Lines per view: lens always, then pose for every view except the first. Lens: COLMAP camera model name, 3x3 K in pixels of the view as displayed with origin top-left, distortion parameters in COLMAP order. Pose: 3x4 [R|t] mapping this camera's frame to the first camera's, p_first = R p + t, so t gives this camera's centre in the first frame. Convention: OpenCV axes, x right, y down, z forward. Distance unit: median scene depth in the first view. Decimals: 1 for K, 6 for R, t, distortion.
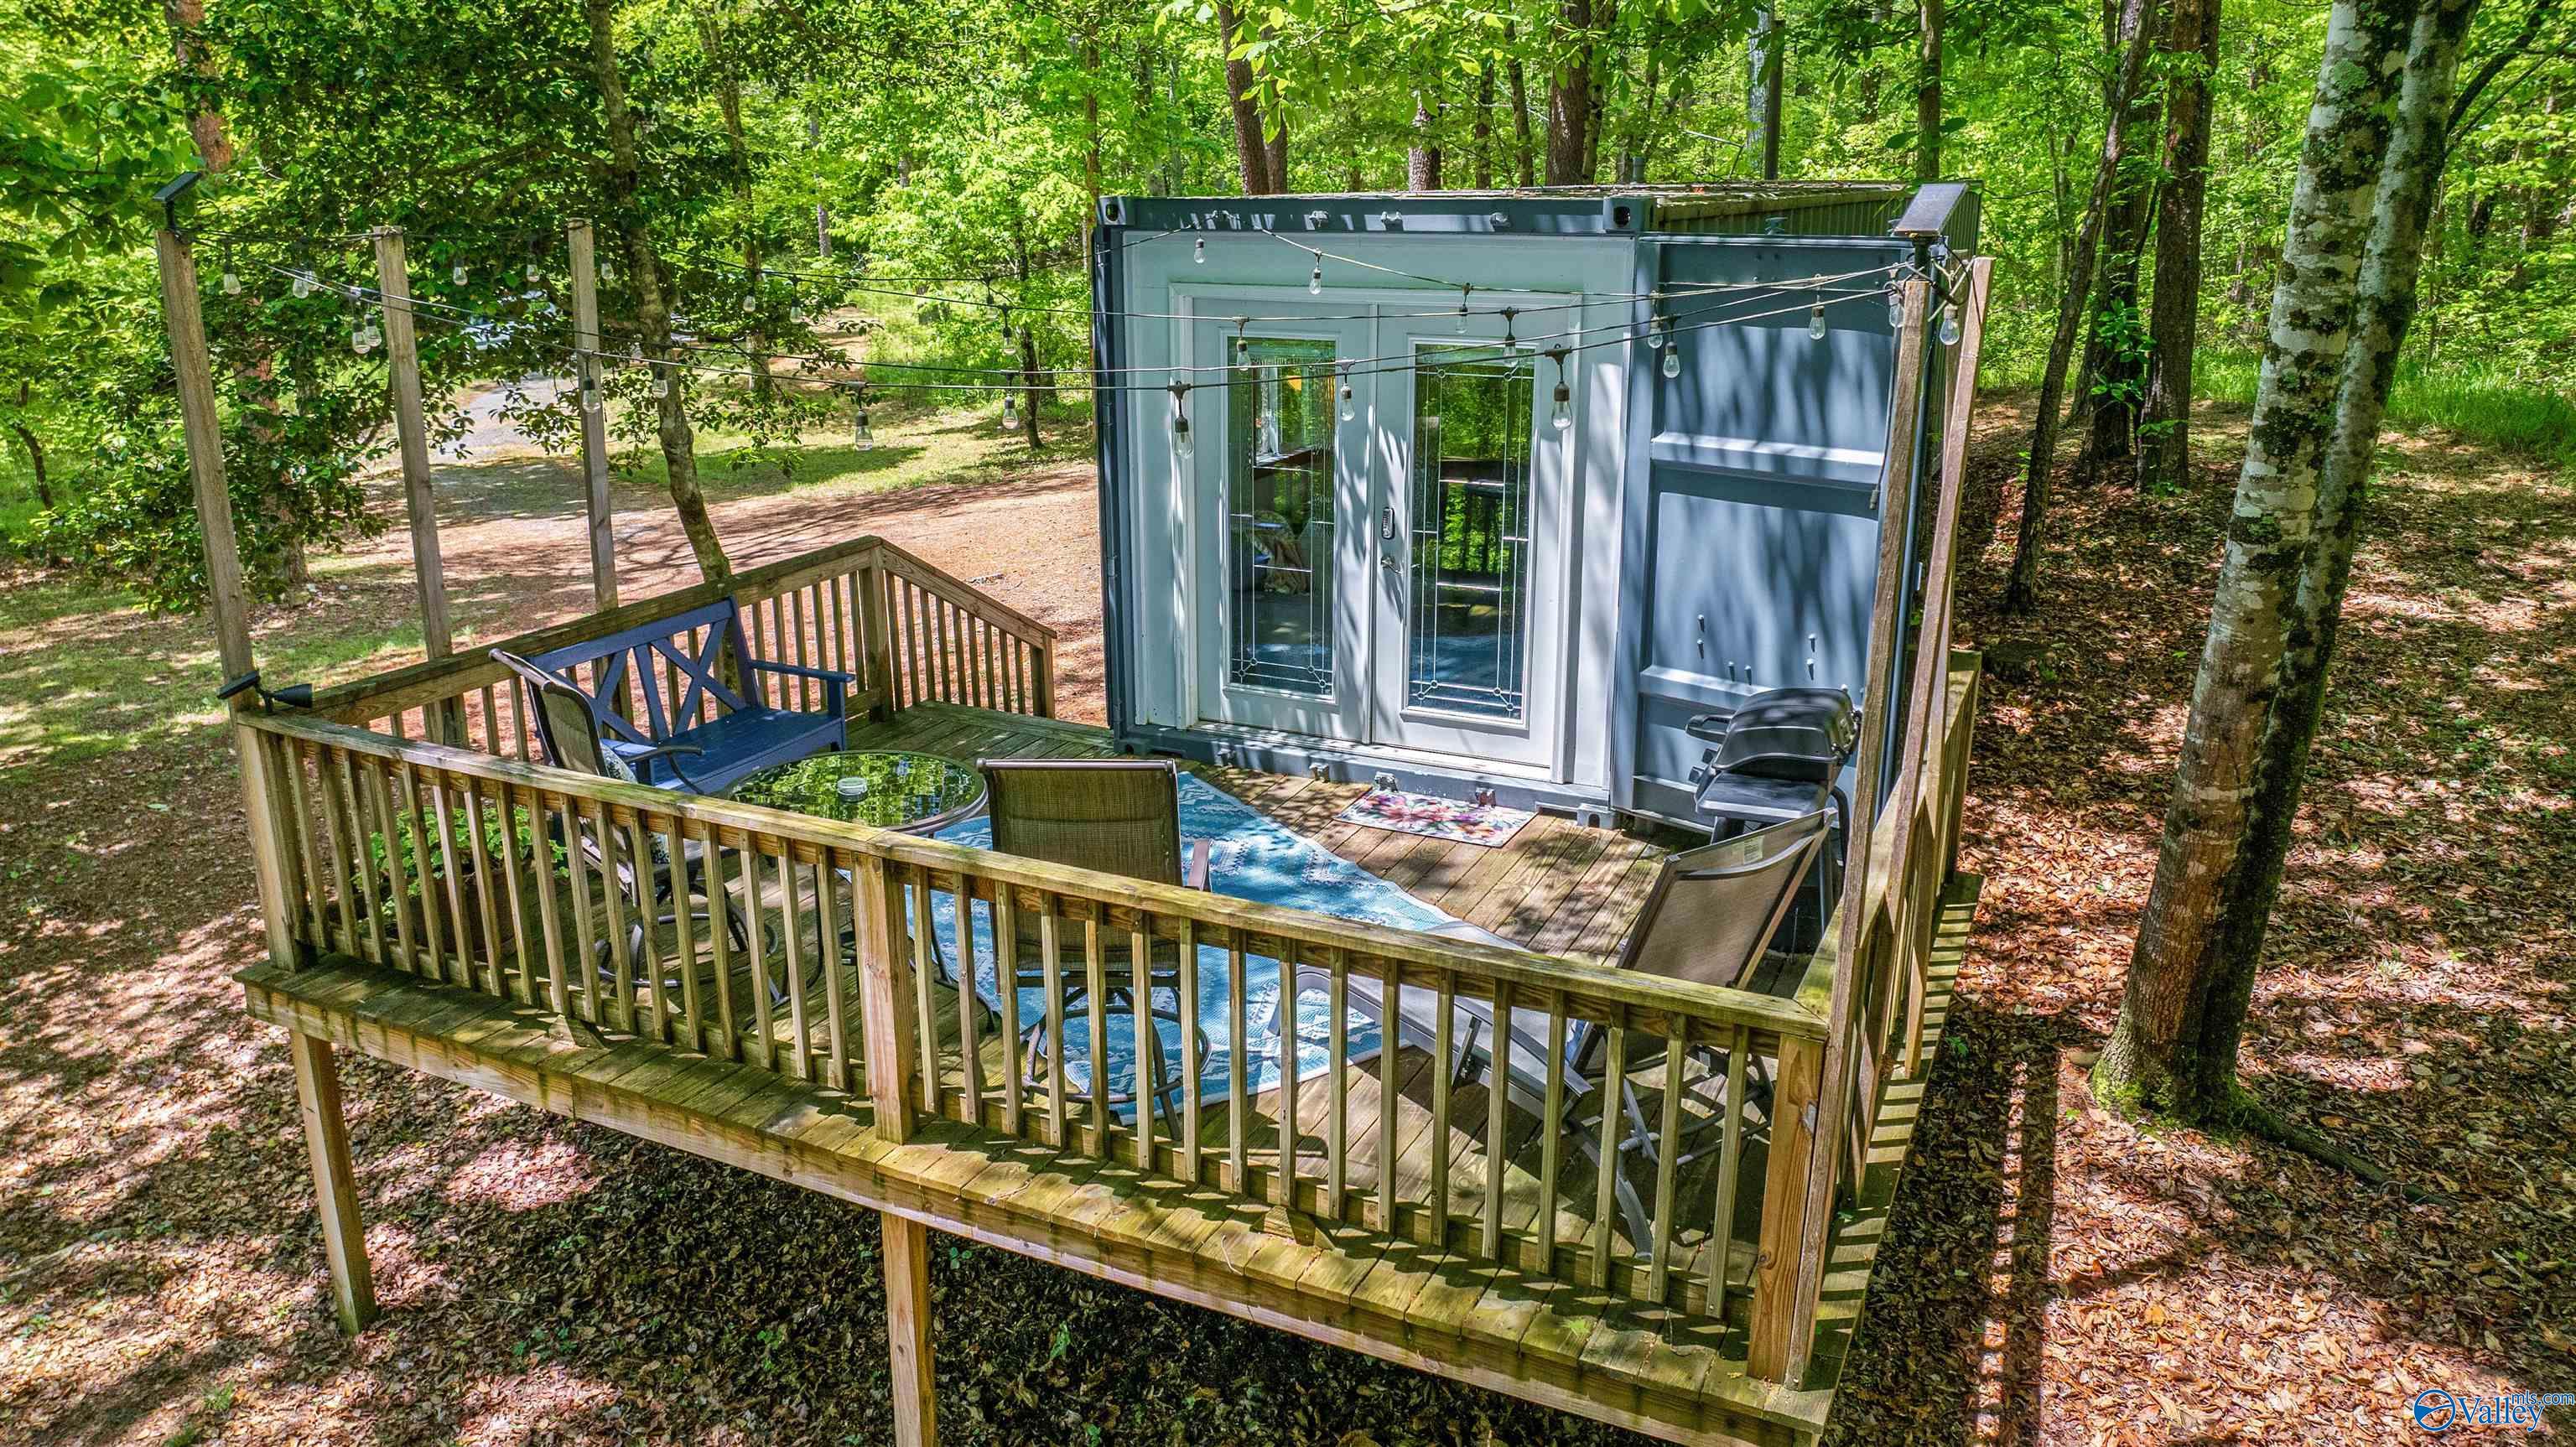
lens RADIAL K [[1792.2, 0, 1285.8], [0, 1792.2, 726.1], [0, 0, 1]] dist [0.009336, 0.002210]
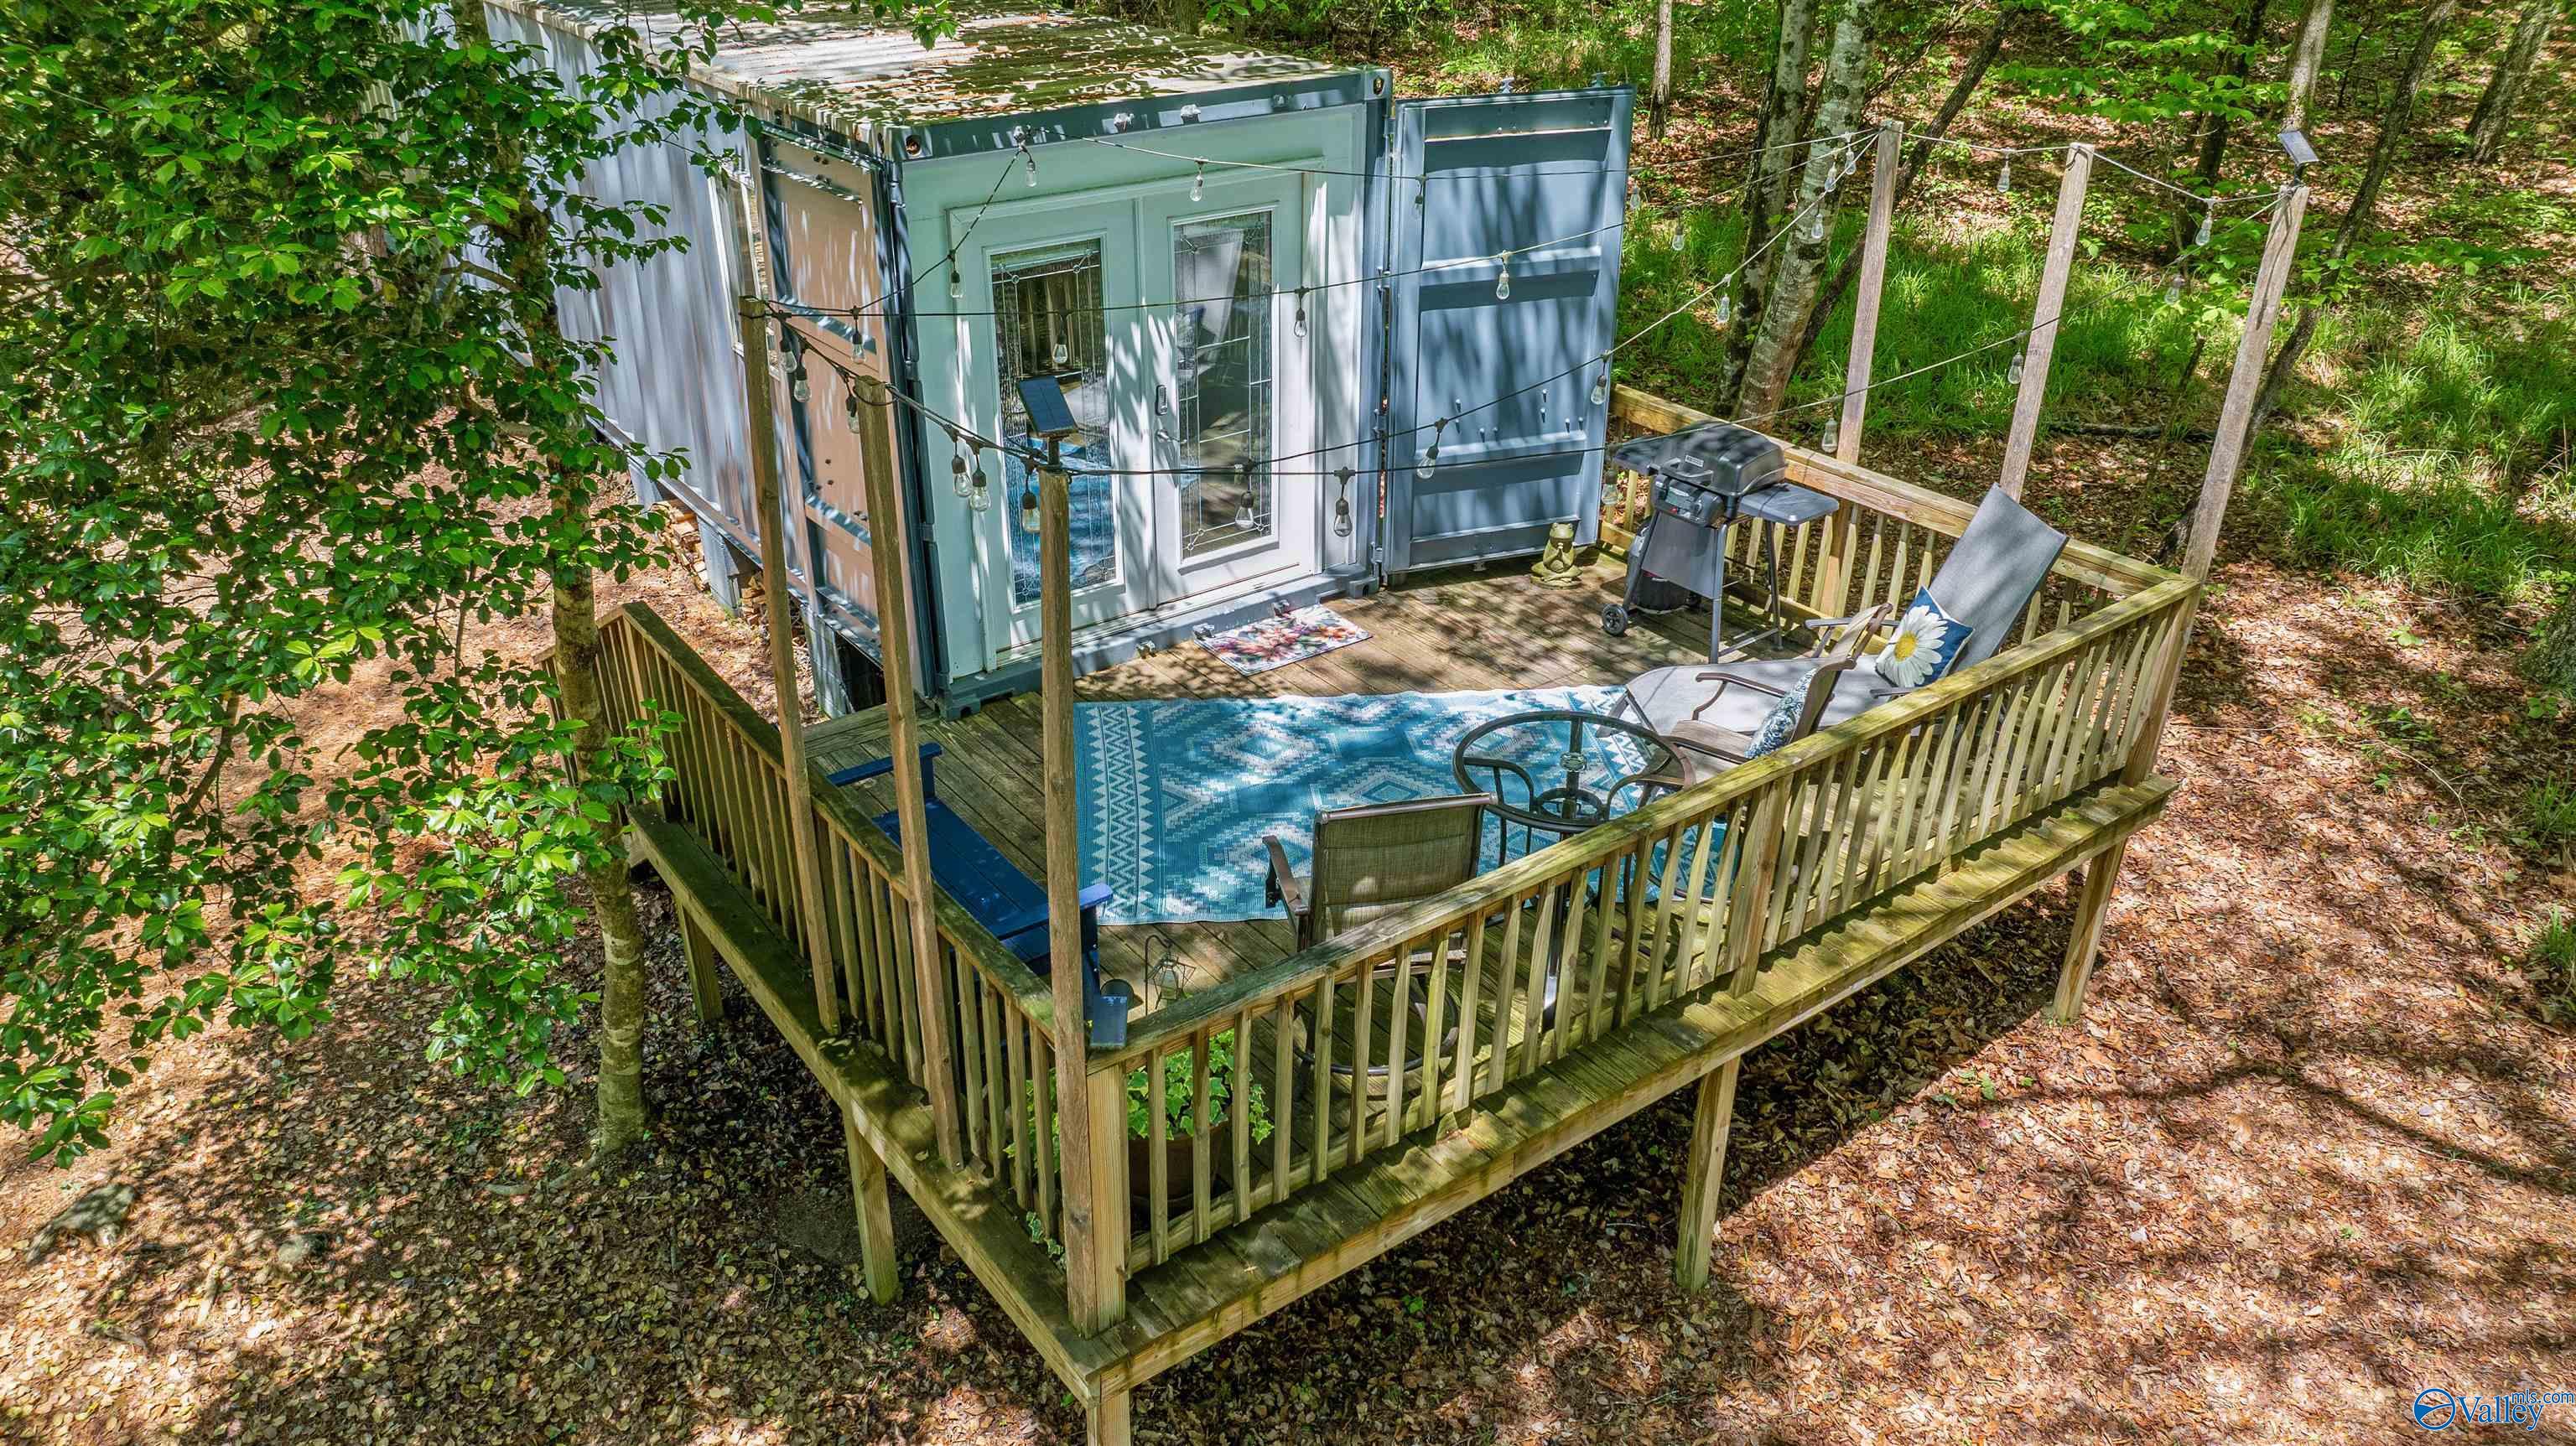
lens RADIAL K [[1792.1, 0, 1291.6], [0, 1792.1, 716.2], [0, 0, 1]] dist [0.009336, 0.002210]
pose [[0.452328, -0.414717, 0.789563, -0.816156], [0.242710, 0.909134, 0.338477, -0.282917], [-0.858191, 0.038532, 0.511883, 0.405305]]
